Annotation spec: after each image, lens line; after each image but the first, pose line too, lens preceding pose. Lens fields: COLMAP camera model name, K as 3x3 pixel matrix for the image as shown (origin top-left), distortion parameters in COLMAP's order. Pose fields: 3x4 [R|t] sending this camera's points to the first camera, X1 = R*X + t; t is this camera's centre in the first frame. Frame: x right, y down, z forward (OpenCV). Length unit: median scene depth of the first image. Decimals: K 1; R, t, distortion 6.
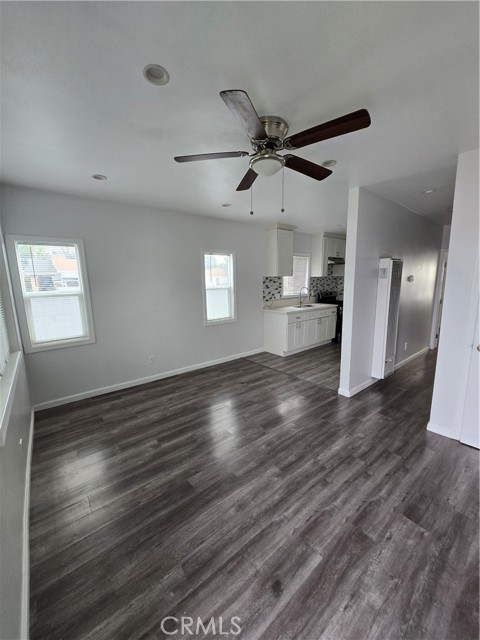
lens RADIAL K [[247.5, 0, 237.4], [0, 247.5, 318.5], [0, 0, 1]] dist [-0.011154, 0.000296]
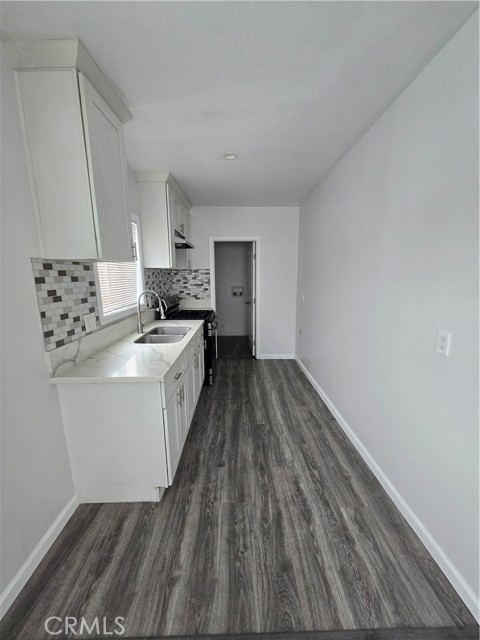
lens RADIAL K [[247.5, 0, 240.9], [0, 247.5, 320.7], [0, 0, 1]] dist [-0.011154, 0.000296]
pose [[0.614072, -0.143670, 0.776063, 0.030253], [0.136997, 0.987769, 0.074461, -0.090779], [-0.777269, 0.060594, 0.626244, 0.652362]]
